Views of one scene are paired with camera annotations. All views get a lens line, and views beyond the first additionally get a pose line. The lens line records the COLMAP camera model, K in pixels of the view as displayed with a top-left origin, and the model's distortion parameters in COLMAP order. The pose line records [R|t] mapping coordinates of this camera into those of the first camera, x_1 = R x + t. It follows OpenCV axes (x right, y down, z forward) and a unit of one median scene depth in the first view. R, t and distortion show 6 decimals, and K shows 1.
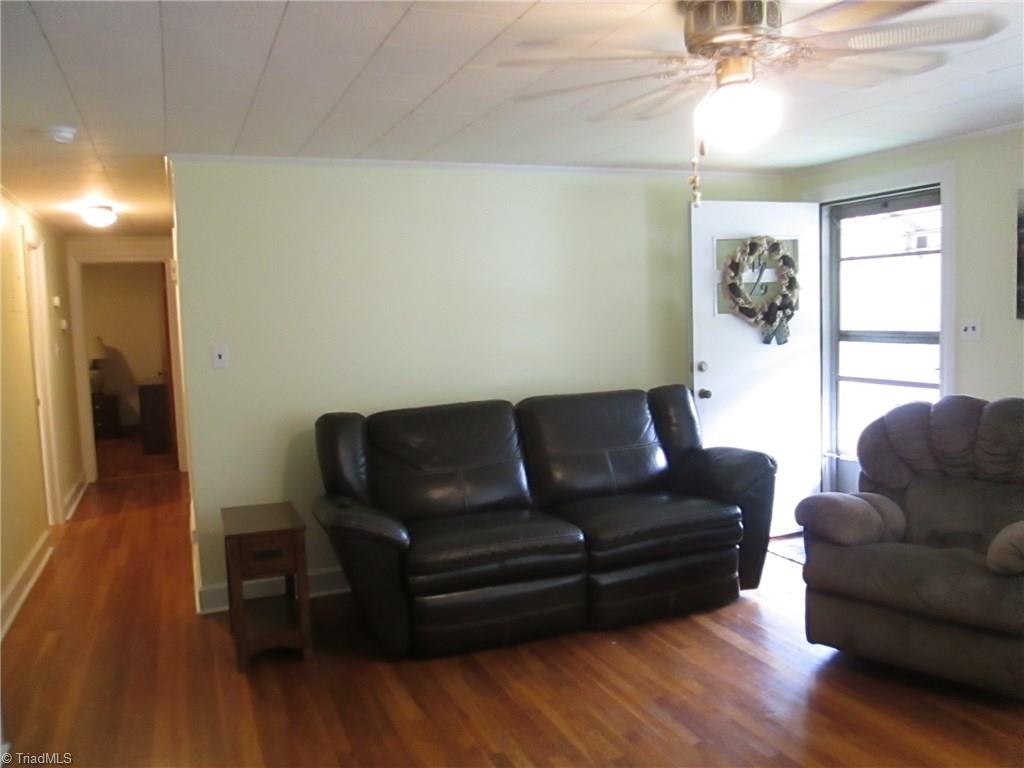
lens RADIAL K [[820.8, 0, 512.9], [0, 820.8, 387.5], [0, 0, 1]] dist [-0.061732, 0.011771]
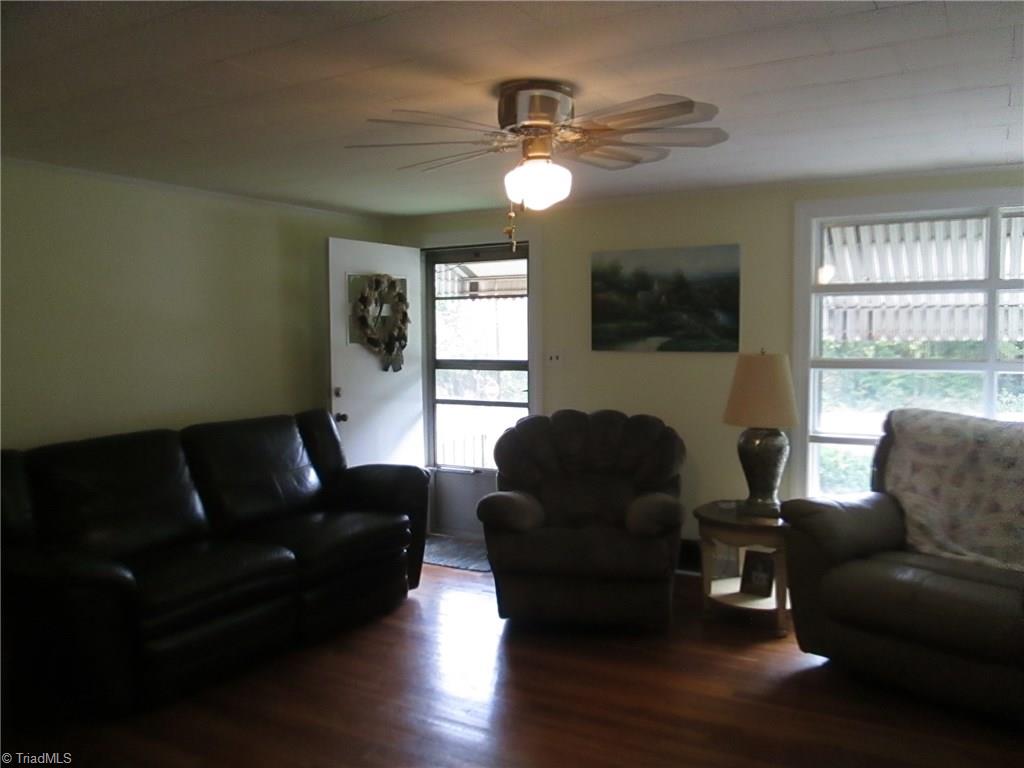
lens RADIAL K [[820.8, 0, 515.1], [0, 820.8, 379.8], [0, 0, 1]] dist [-0.061732, 0.011771]
pose [[0.795294, -0.004377, 0.606208, -0.232190], [0.035871, 0.998562, -0.039851, 0.009331], [-0.605161, 0.053438, 0.794307, 0.009358]]
